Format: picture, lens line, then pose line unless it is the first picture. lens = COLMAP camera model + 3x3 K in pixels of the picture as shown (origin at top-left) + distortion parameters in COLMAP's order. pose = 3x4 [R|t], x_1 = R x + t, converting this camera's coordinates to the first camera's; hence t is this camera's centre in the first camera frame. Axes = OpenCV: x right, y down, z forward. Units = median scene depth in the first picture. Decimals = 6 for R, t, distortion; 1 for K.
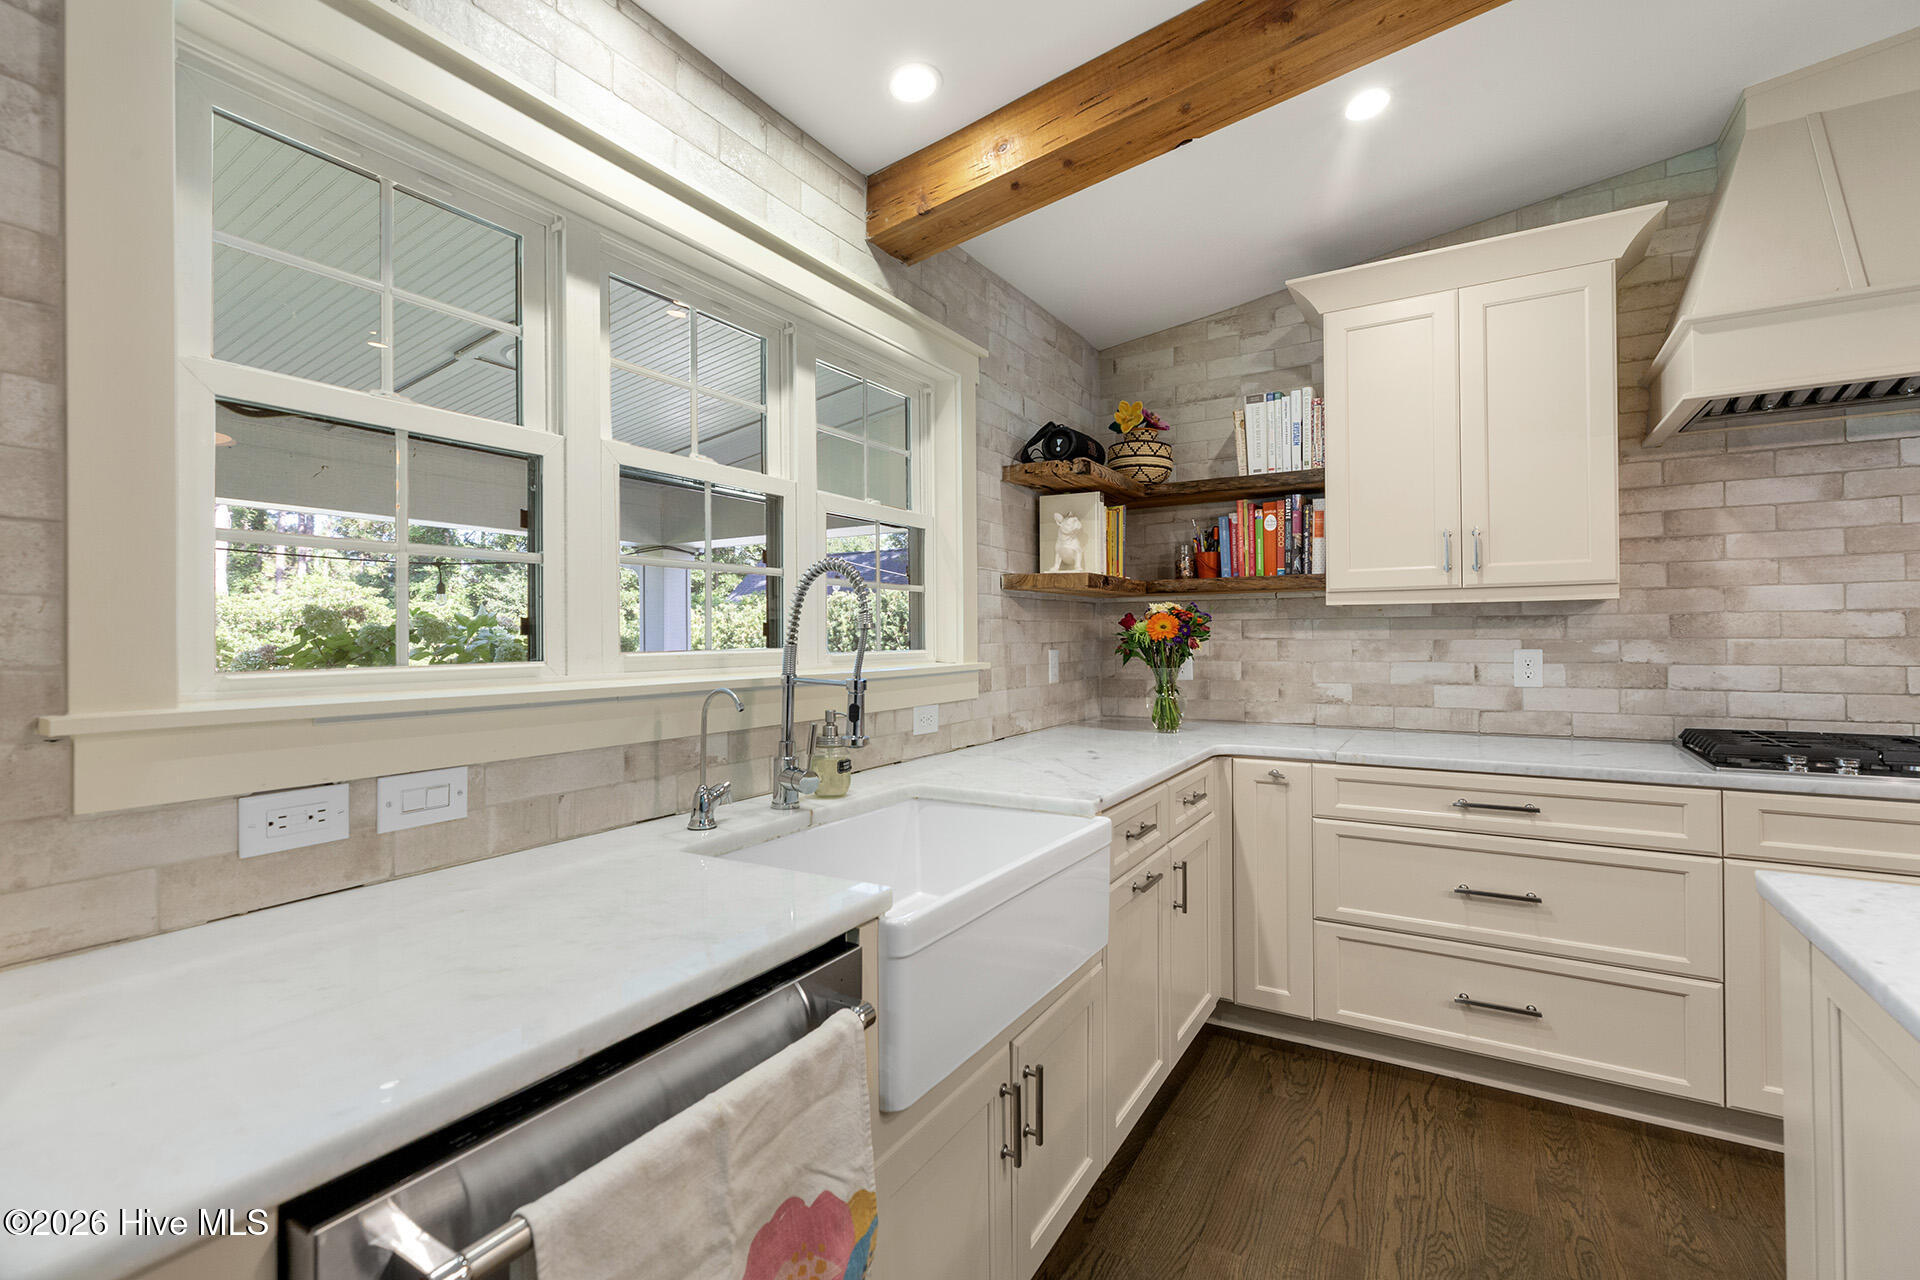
lens RADIAL K [[857.1, 0, 962.1], [0, 857.1, 628.2], [0, 0, 1]] dist [0.003427, -0.000253]
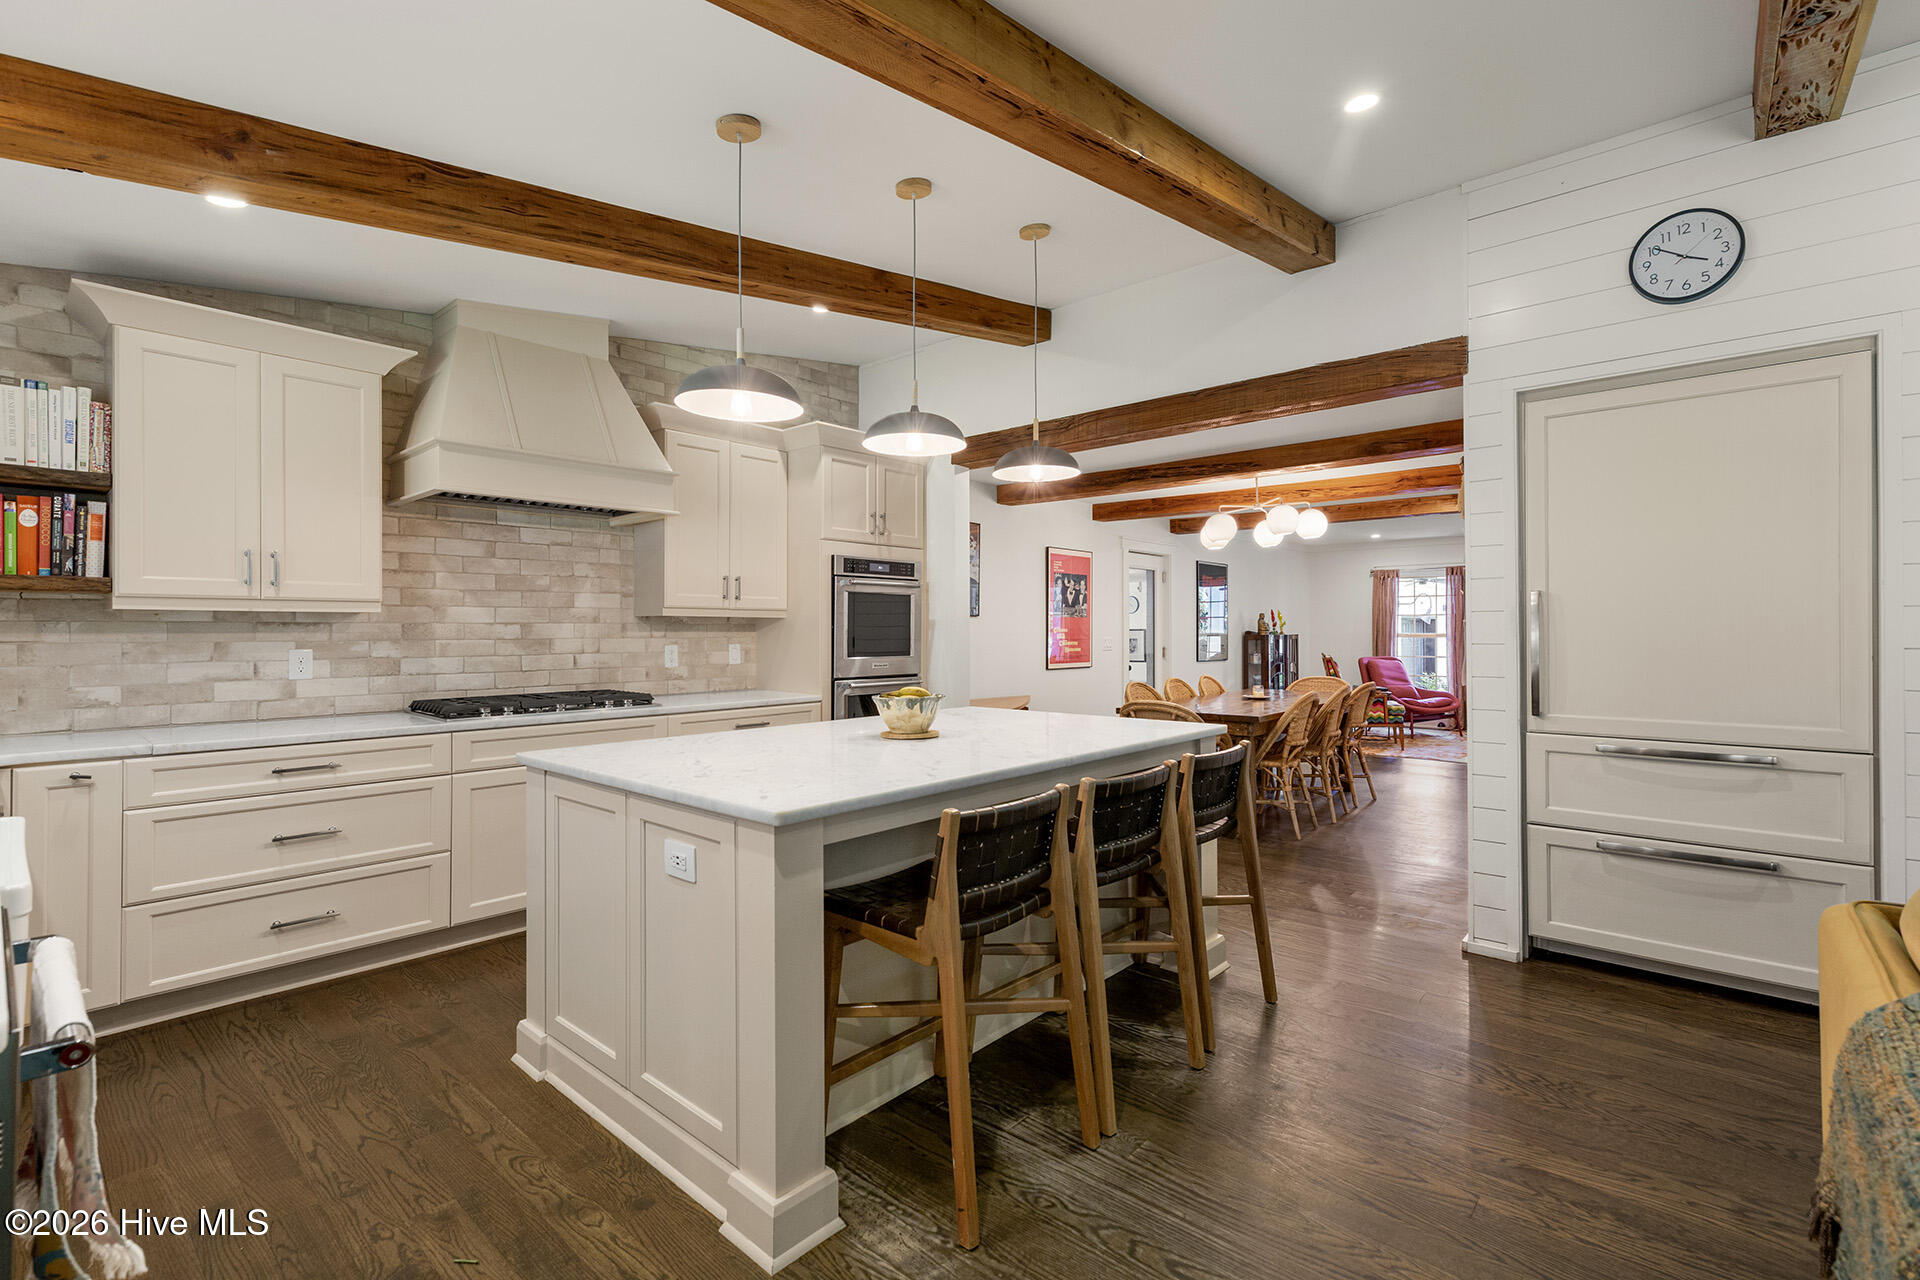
lens RADIAL K [[857.1, 0, 962.1], [0, 857.1, 628.2], [0, 0, 1]] dist [0.003427, -0.000253]
pose [[0.187240, 0.010630, 0.982257, -0.401375], [-0.007655, 0.999927, -0.009362, -0.001998], [-0.982284, -0.005766, 0.187308, -0.191861]]
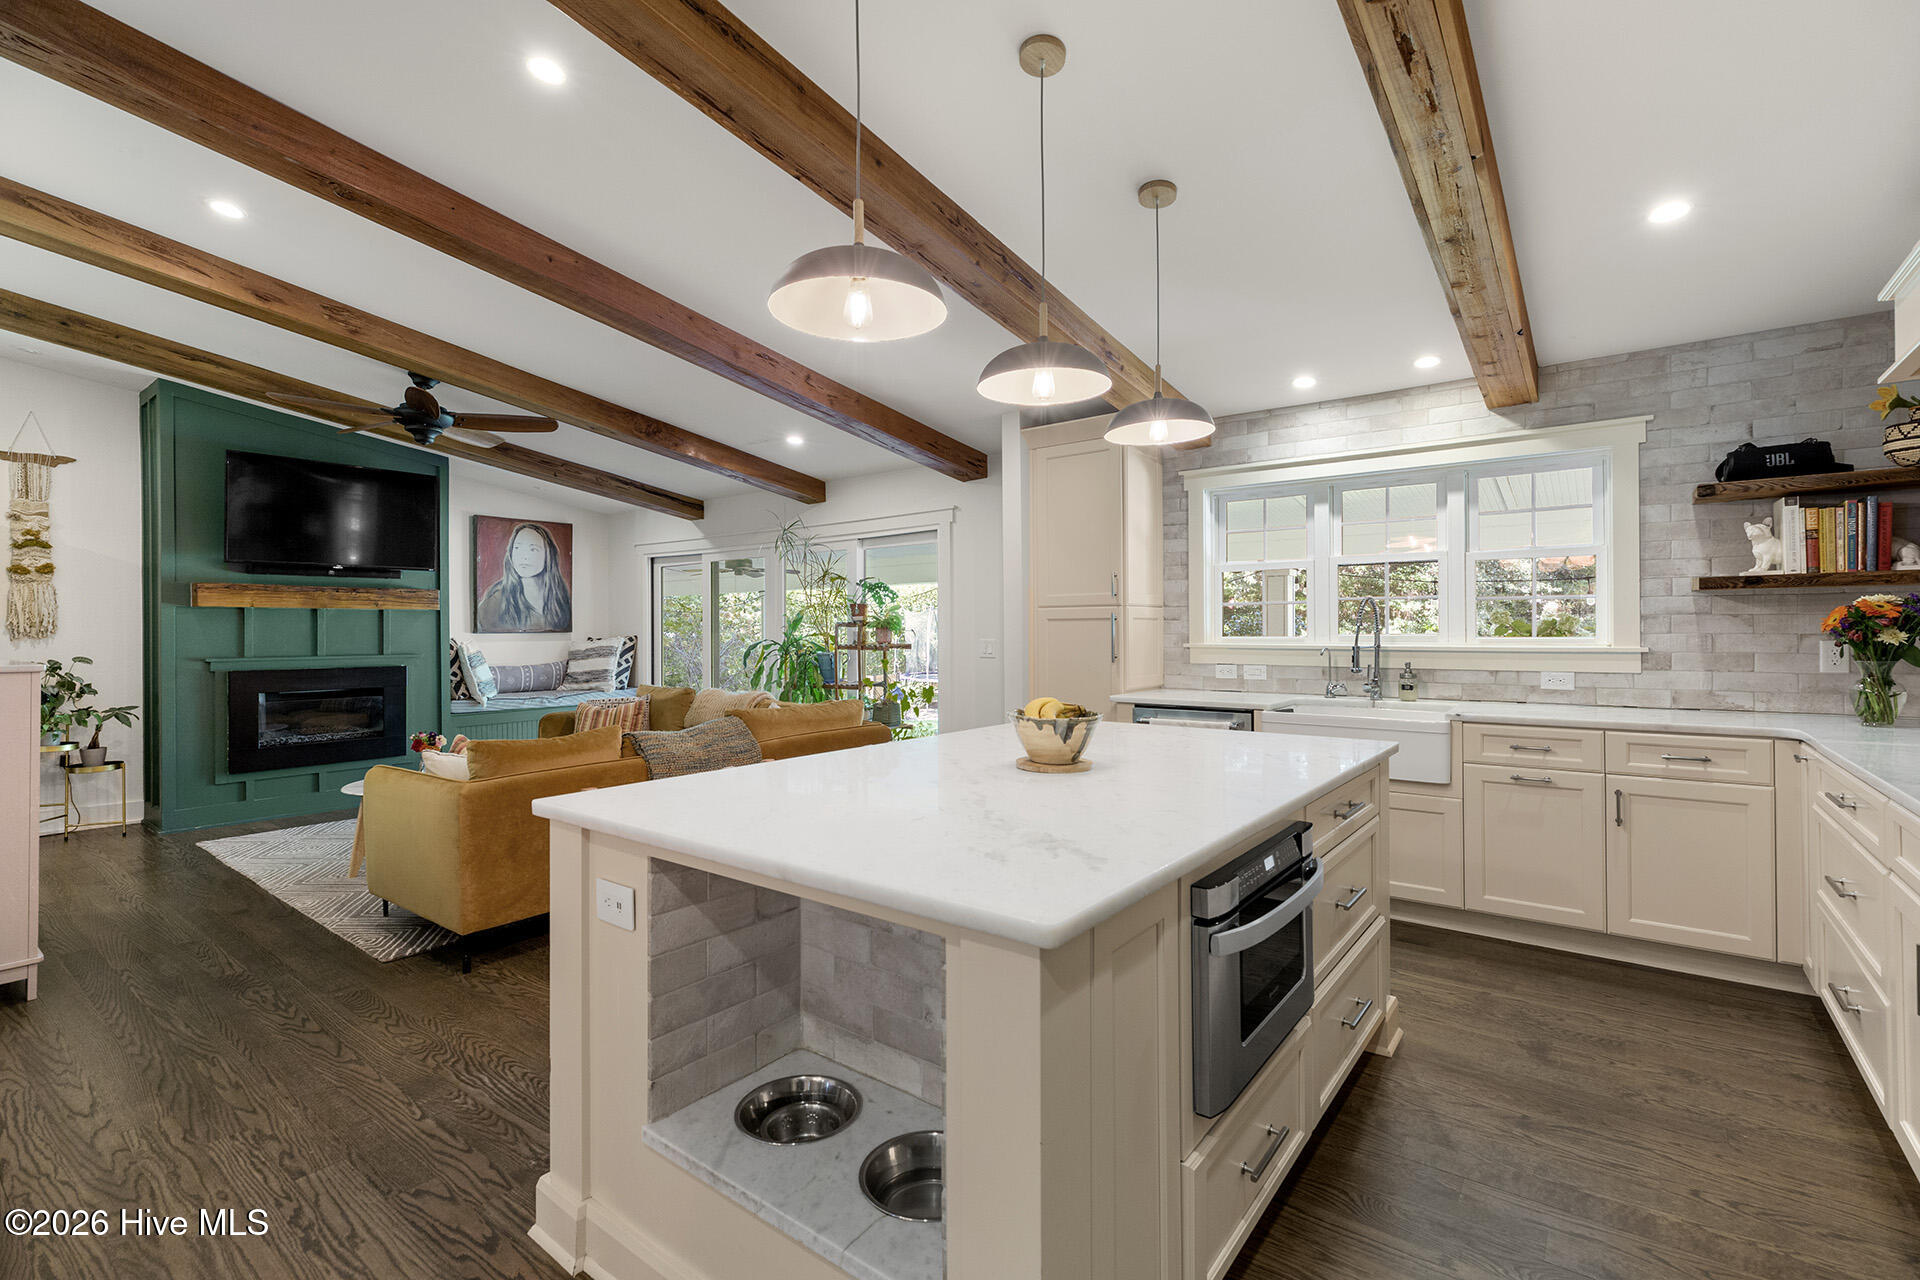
lens RADIAL K [[857.1, 0, 962.1], [0, 857.1, 628.2], [0, 0, 1]] dist [0.003427, -0.000253]
pose [[-0.114204, 0.006609, -0.993435, 1.440816], [0.015348, 0.999870, 0.004887, -0.013192], [0.993339, -0.014689, -0.114291, 0.076965]]
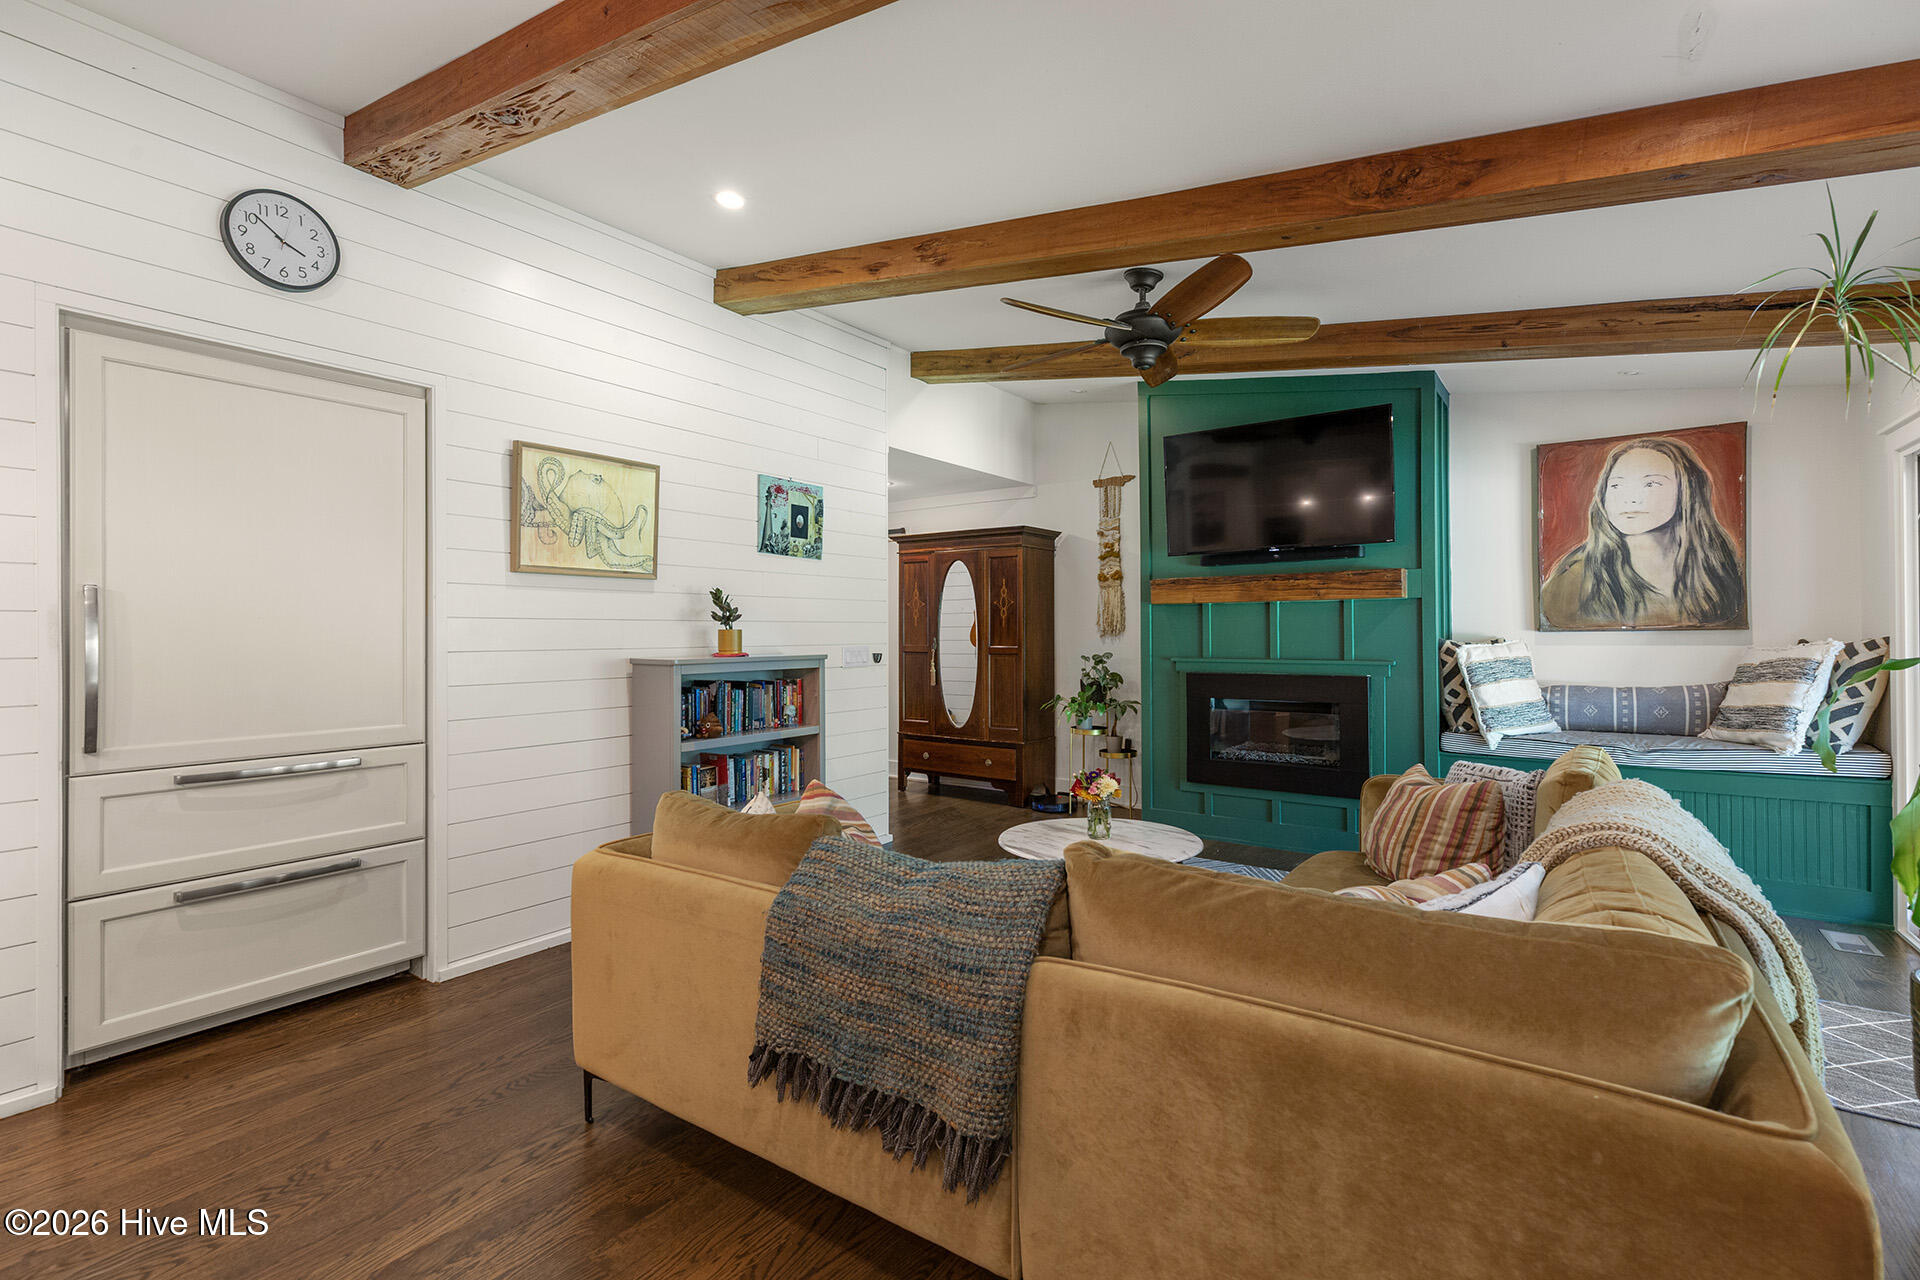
lens RADIAL K [[857.1, 0, 962.1], [0, 857.1, 628.2], [0, 0, 1]] dist [0.003427, -0.000253]
pose [[-0.996414, 0.014222, 0.083404, -0.058527], [0.012913, 0.999785, -0.016207, -0.000735], [-0.083617, -0.015072, -0.996384, 0.059450]]
